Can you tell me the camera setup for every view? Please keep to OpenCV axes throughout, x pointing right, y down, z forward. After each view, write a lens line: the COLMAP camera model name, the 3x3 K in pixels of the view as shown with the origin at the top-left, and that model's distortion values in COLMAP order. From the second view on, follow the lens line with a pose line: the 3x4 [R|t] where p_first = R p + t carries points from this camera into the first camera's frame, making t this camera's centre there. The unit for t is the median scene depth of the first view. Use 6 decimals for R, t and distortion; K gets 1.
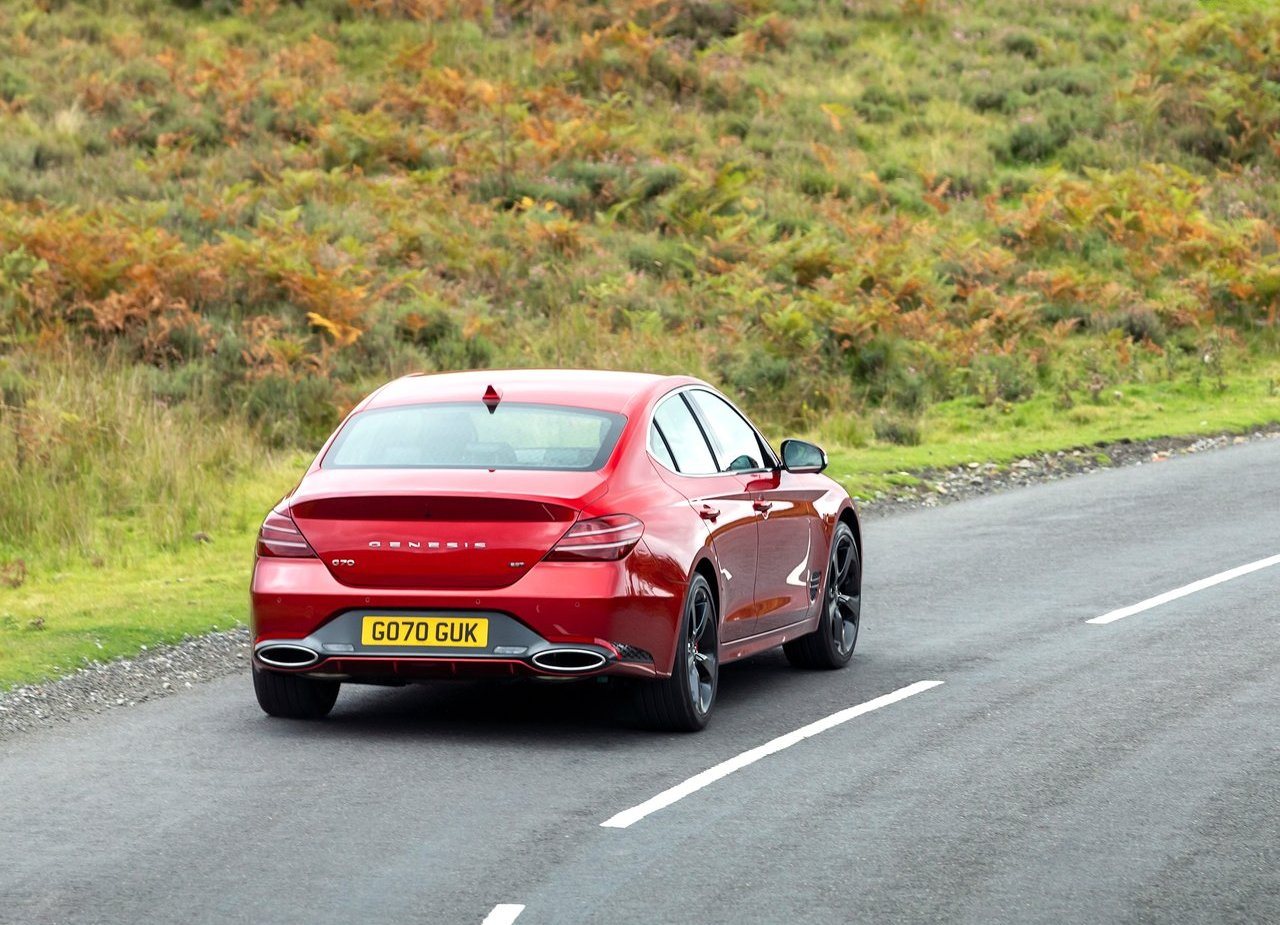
lens RADIAL K [[2045.0, 0, 640.0], [0, 2045.0, 462.5], [0, 0, 1]] dist [-0.015069, -0.007242]
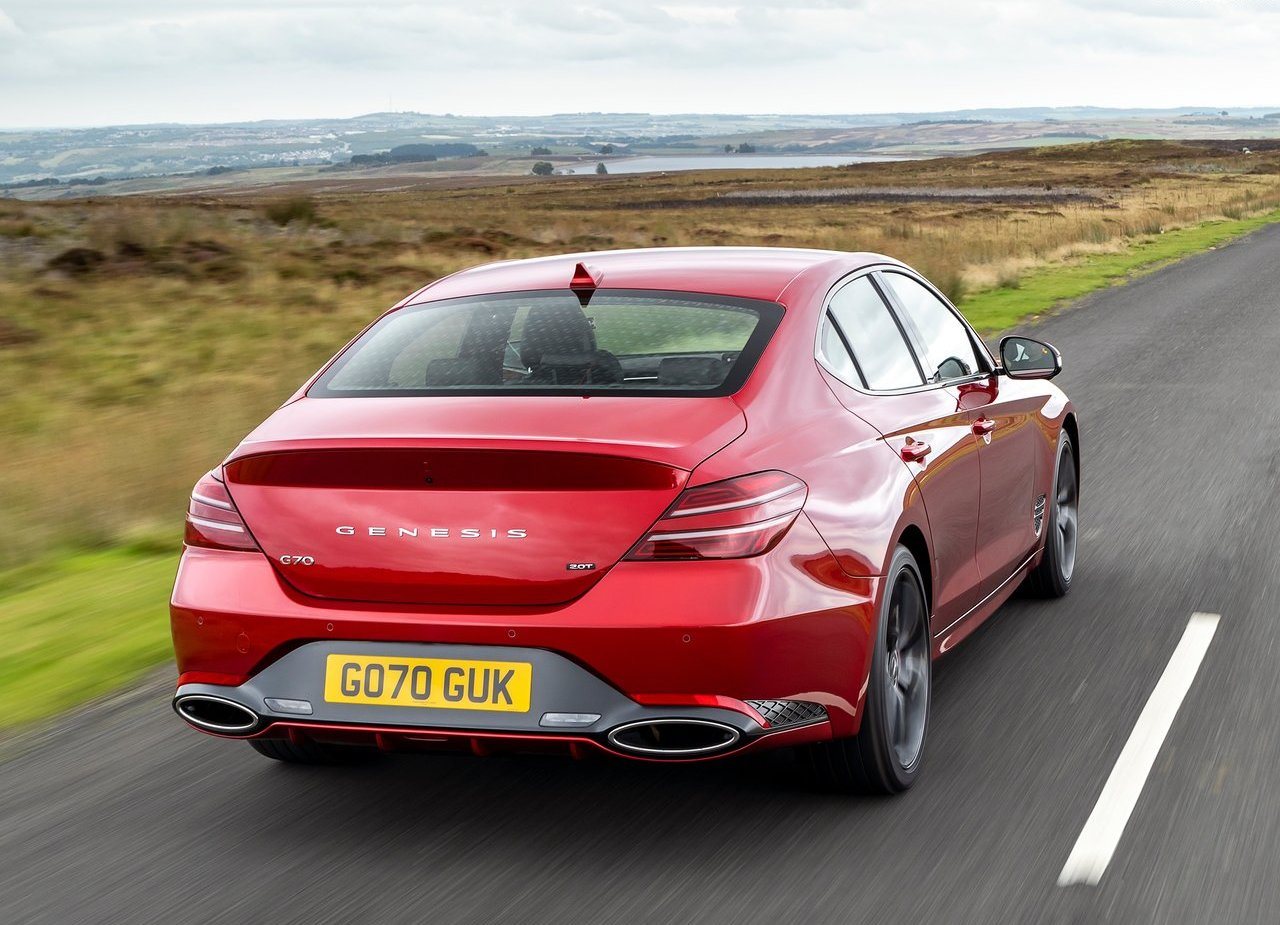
lens RADIAL K [[2045.0, 0, 640.0], [0, 2045.0, 462.5], [0, 0, 1]] dist [-0.015069, -0.007242]
pose [[0.995368, -0.014132, -0.095096, 0.009475], [0.018640, 0.998736, 0.046685, -0.004717], [0.094316, -0.048242, 0.994373, 0.376692]]
